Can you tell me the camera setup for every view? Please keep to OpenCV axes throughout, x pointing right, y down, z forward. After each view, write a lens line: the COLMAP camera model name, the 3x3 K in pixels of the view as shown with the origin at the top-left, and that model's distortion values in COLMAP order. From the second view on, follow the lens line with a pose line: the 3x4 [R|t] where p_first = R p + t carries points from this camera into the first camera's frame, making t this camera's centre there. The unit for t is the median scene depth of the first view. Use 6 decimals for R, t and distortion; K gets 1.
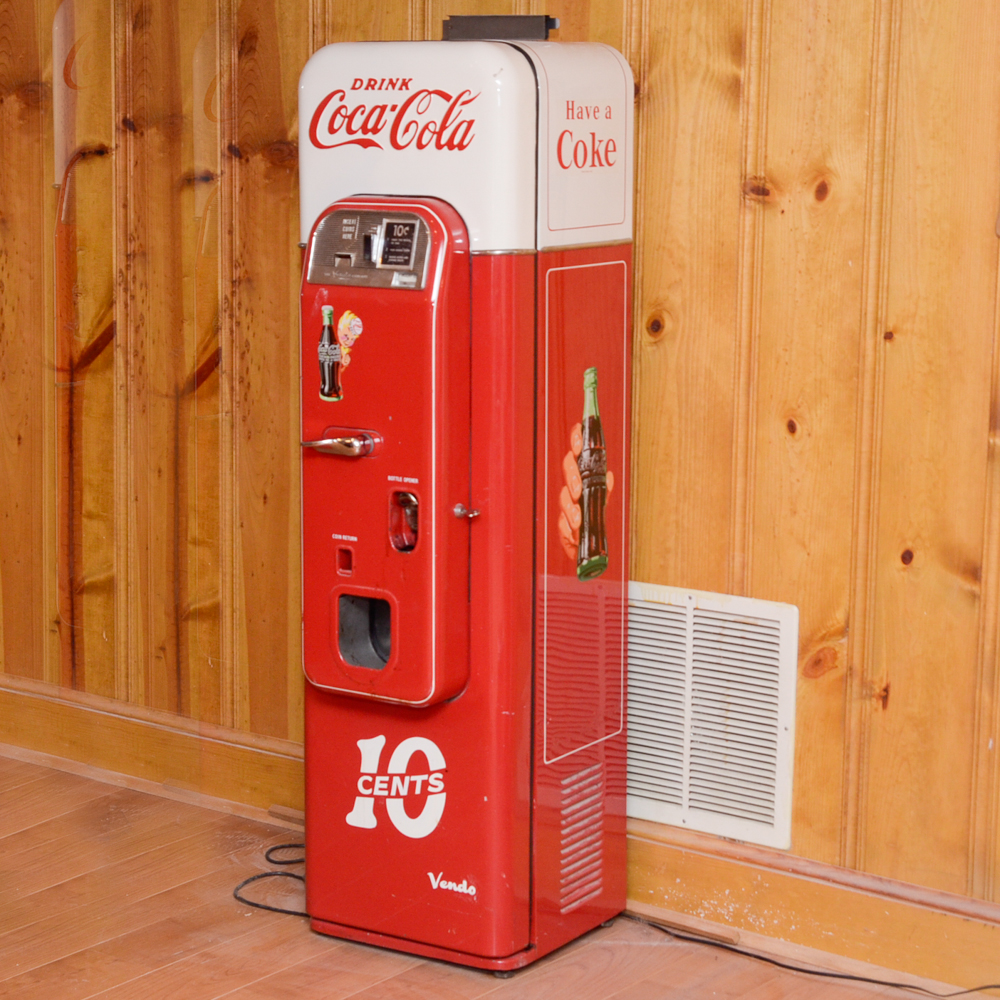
lens RADIAL K [[2223.2, 0, 500.0], [0, 2223.2, 500.0], [0, 0, 1]] dist [0.019342, 0.169325]
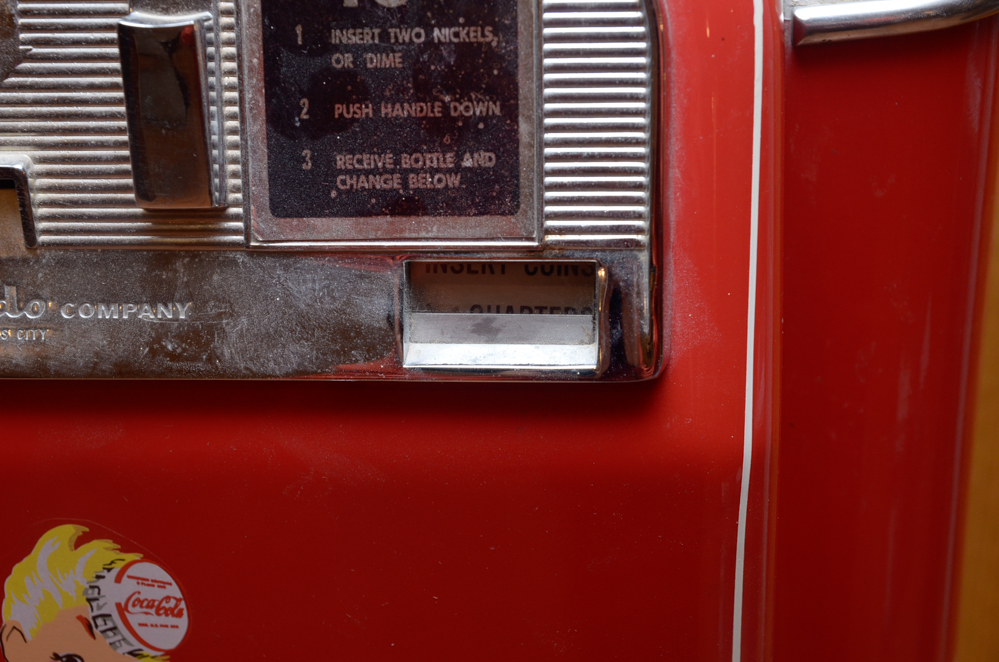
lens RADIAL K [[1917.0, 0, 499.5], [0, 1917.0, 331.0], [0, 0, 1]] dist [0.052411, 0.068598]
pose [[0.886283, -0.237536, 0.397592, -0.090593], [0.133250, 0.952944, 0.272292, -0.128899], [-0.443562, -0.188349, 0.876229, 0.870452]]
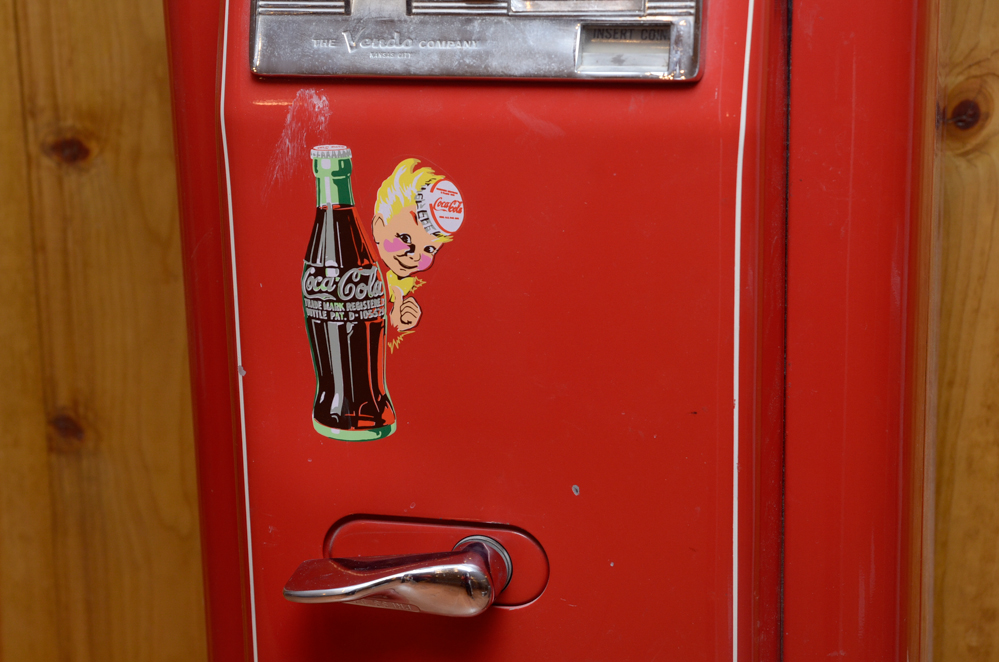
lens RADIAL K [[1917.0, 0, 499.5], [0, 1917.0, 331.0], [0, 0, 1]] dist [0.052411, 0.068598]
pose [[0.961065, -0.098408, 0.258206, -0.126824], [0.080591, 0.993633, 0.078731, -0.080916], [-0.264310, -0.054856, 0.962877, 0.735473]]
